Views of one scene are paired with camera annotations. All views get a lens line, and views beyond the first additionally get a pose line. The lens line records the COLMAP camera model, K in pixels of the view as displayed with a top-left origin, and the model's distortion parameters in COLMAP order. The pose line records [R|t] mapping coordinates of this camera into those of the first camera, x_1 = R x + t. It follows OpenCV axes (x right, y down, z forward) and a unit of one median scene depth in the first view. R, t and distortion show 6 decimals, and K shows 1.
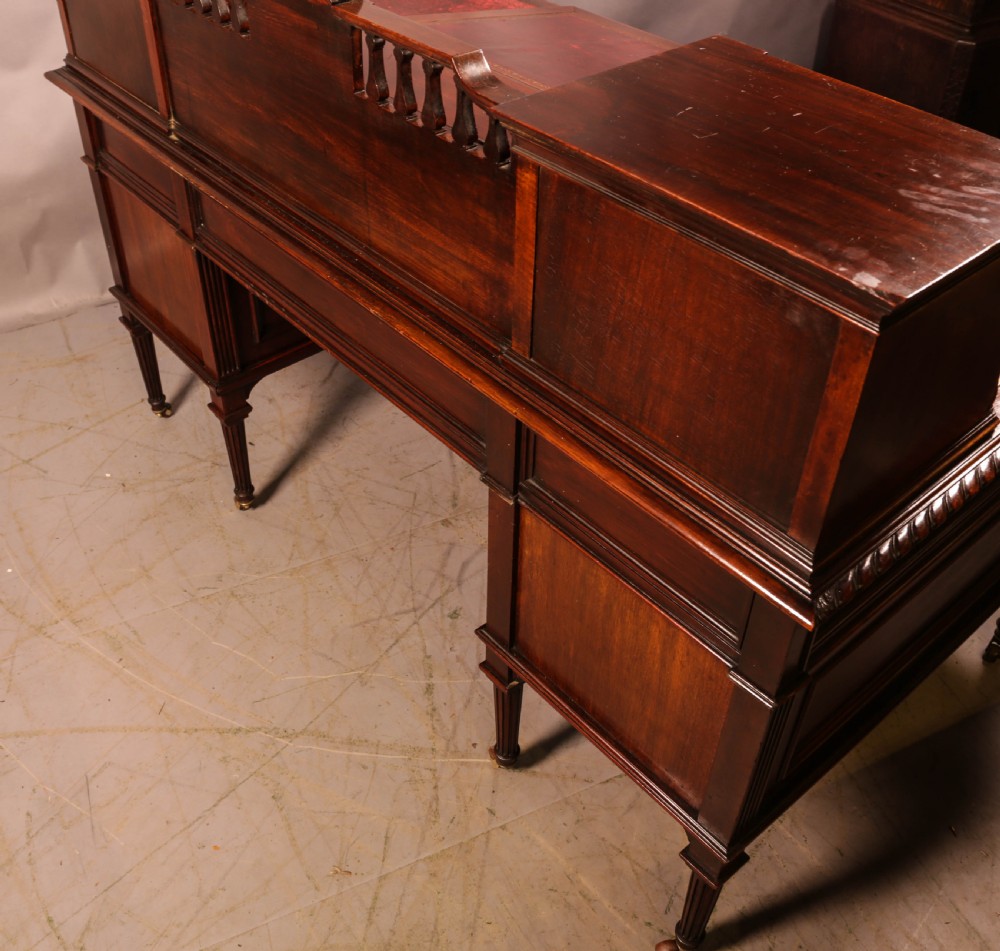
lens RADIAL K [[1080.2, 0, 493.3], [0, 1080.2, 470.8], [0, 0, 1]] dist [-0.100740, 0.000000]
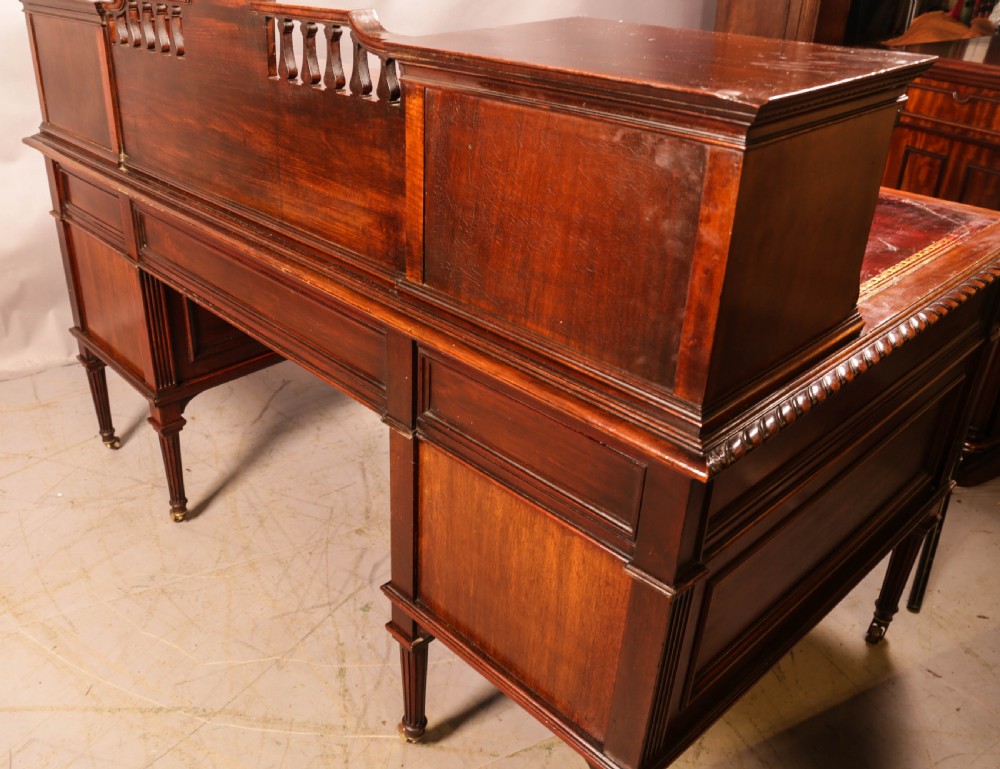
lens RADIAL K [[901.4, 0, 390.8], [0, 901.4, 373.6], [0, 0, 1]] dist [-0.098815, 0.038122]
pose [[0.999666, -0.015567, -0.020634, 0.013570], [0.010547, 0.974483, -0.224215, 0.134076], [0.023598, 0.223922, 0.974321, 0.094588]]
